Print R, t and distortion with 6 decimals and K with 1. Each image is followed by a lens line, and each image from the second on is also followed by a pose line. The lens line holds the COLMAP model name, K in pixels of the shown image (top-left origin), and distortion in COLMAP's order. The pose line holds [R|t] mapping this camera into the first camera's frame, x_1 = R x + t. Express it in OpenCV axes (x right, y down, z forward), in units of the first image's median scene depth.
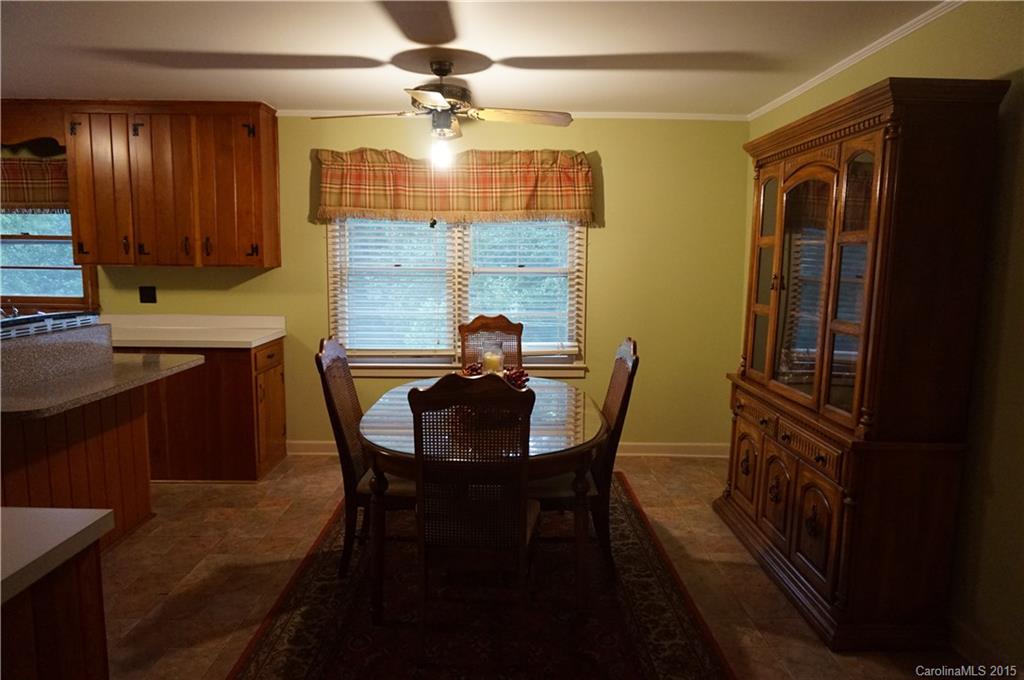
lens RADIAL K [[697.0, 0, 508.4], [0, 697.0, 339.5], [0, 0, 1]] dist [-0.055542, 0.069977]
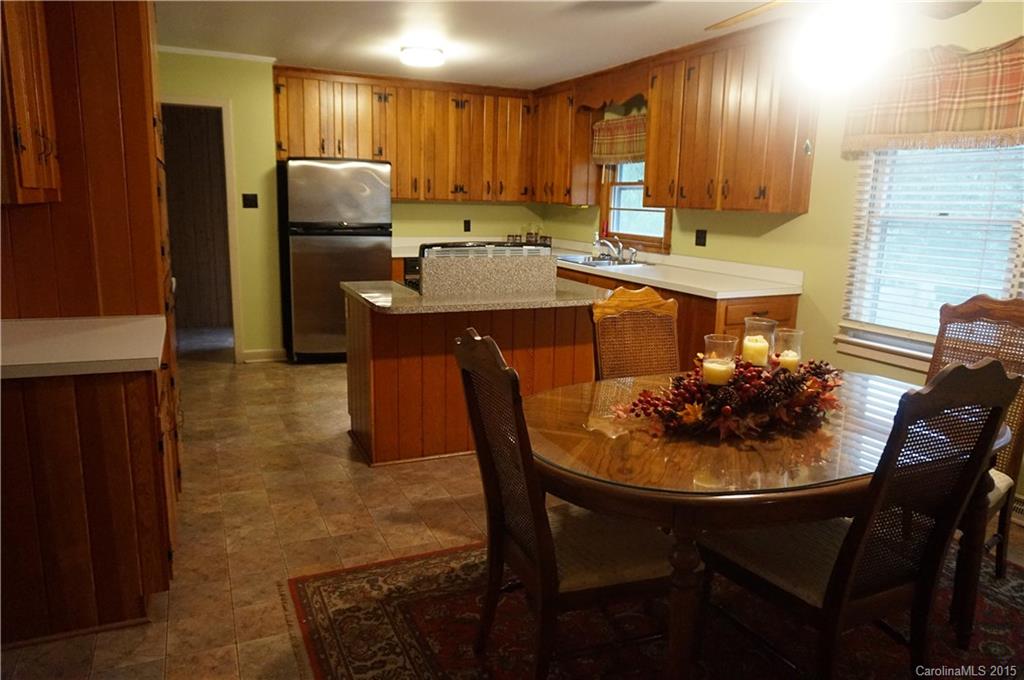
lens RADIAL K [[697.0, 0, 508.4], [0, 697.0, 339.5], [0, 0, 1]] dist [-0.055542, 0.069977]
pose [[0.406720, 0.178801, -0.895885, 0.322270], [-0.120717, 0.982579, 0.141300, -0.028939], [0.905542, 0.050679, 0.421219, 0.329836]]
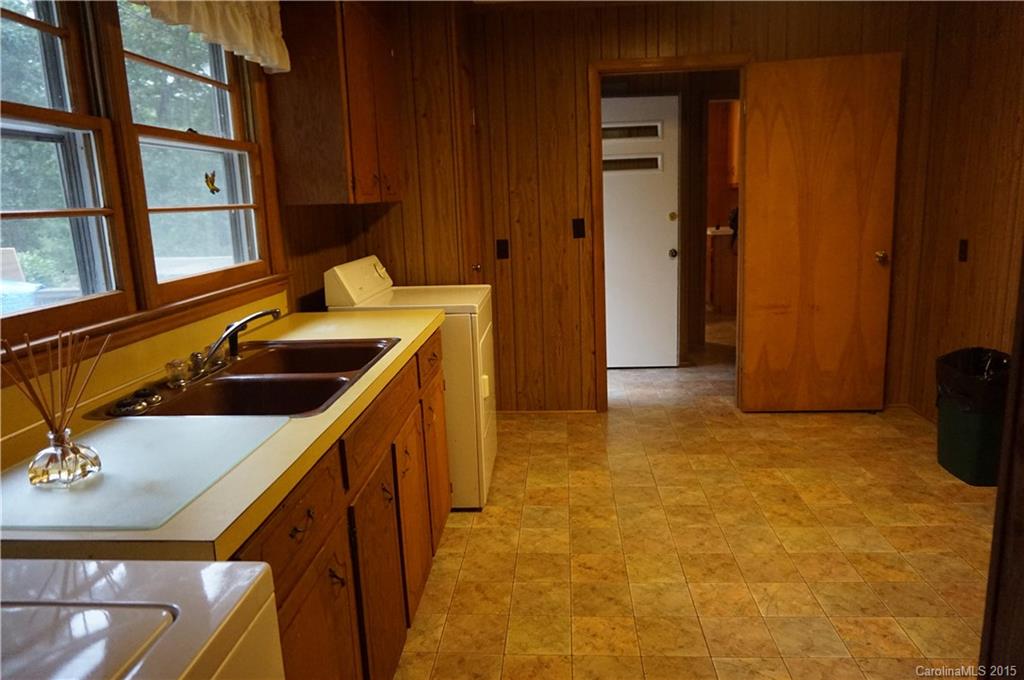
lens RADIAL K [[697.0, 0, 508.4], [0, 697.0, 339.5], [0, 0, 1]] dist [-0.055542, 0.069977]
pose [[0.079392, -0.209998, 0.974473, -0.969433], [0.133338, 0.971011, 0.198389, -0.059889], [-0.987886, 0.114184, 0.105091, 0.643341]]
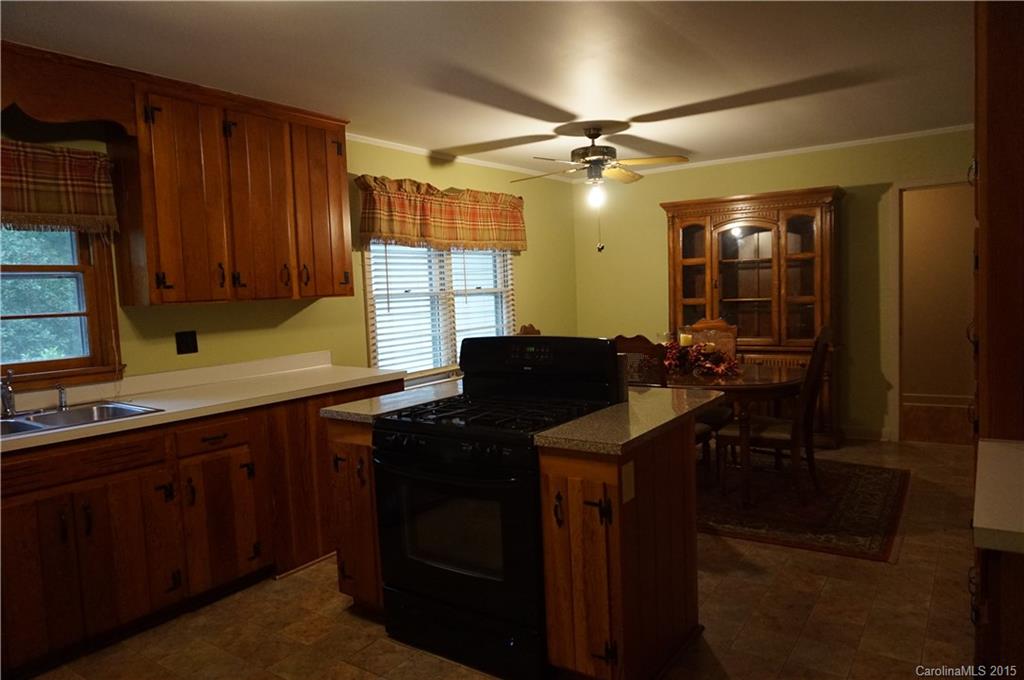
lens RADIAL K [[697.0, 0, 508.4], [0, 697.0, 339.5], [0, 0, 1]] dist [-0.055542, 0.069977]
pose [[0.569179, -0.096392, 0.816544, -0.975264], [0.140656, 0.989880, 0.018809, -0.034465], [-0.810093, 0.104146, 0.576977, 0.295947]]
